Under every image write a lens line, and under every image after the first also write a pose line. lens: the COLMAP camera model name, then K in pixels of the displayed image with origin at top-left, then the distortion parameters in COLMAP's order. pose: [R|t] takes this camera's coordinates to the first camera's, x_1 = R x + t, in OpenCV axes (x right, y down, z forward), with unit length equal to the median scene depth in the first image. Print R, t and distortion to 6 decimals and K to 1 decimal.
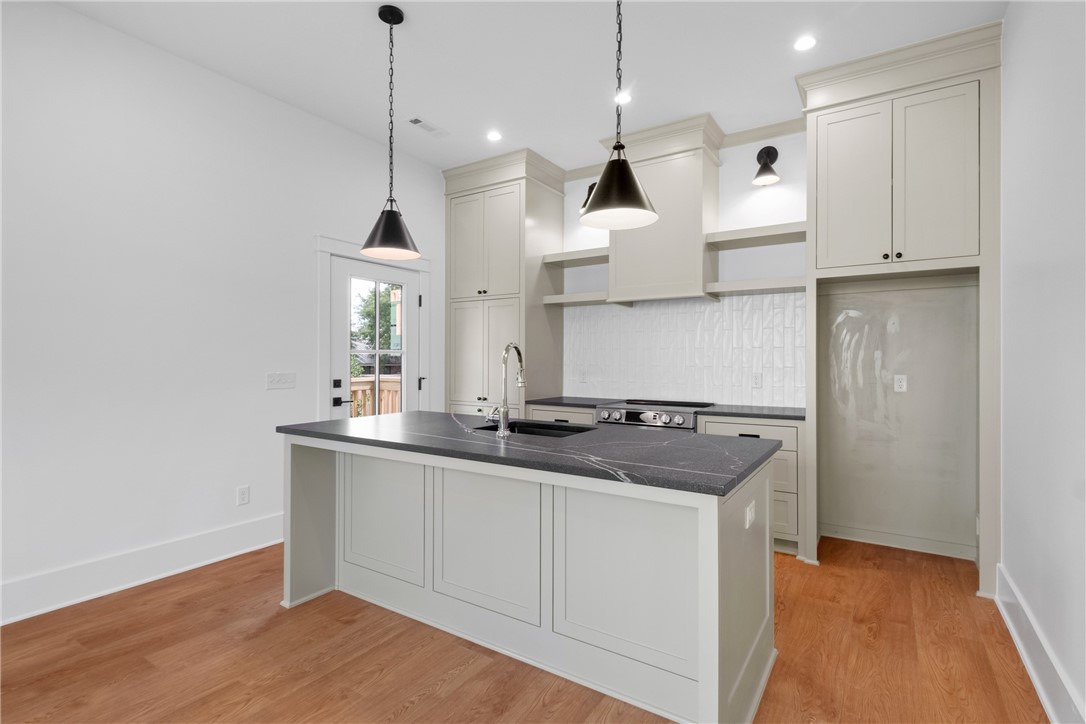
lens RADIAL K [[520.0, 0, 543.9], [0, 520.0, 360.5], [0, 0, 1]] dist [-0.000417, -0.000344]
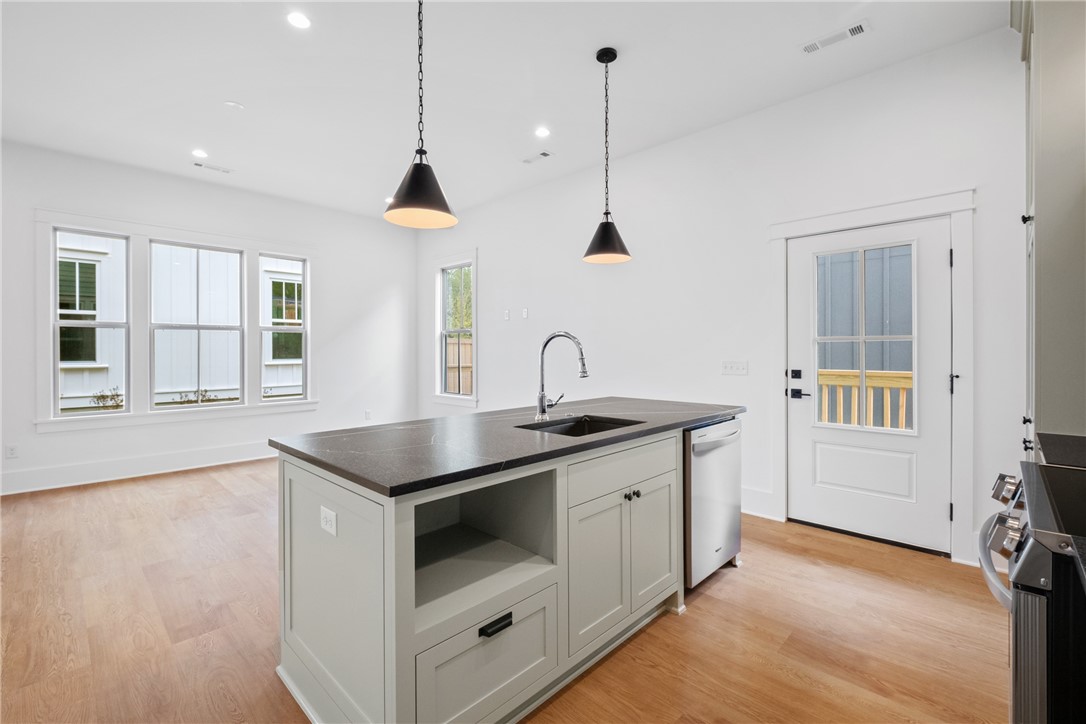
lens RADIAL K [[478.9, 0, 541.4], [0, 478.9, 347.7], [0, 0, 1]] dist [-0.000644, -0.001087]
pose [[-0.200907, -0.004113, -0.979602, 0.577077], [0.000678, 0.999990, -0.004338, 0.000417], [0.979610, -0.001536, -0.200902, 0.778243]]
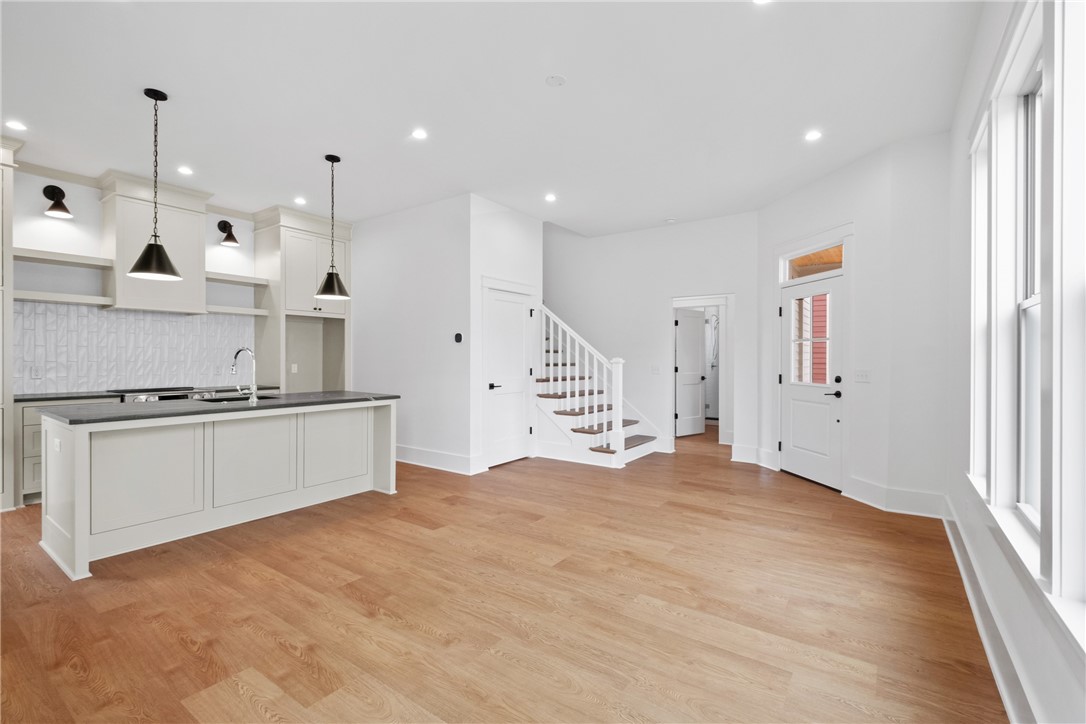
lens RADIAL K [[482.3, 0, 544.8], [0, 482.3, 358.5], [0, 0, 1]] dist [0.002092, -0.003485]
pose [[0.039574, -0.004823, 0.999205, -1.072065], [-0.002514, 0.999985, 0.004926, -0.005761], [-0.999213, -0.002707, 0.039561, -0.023582]]
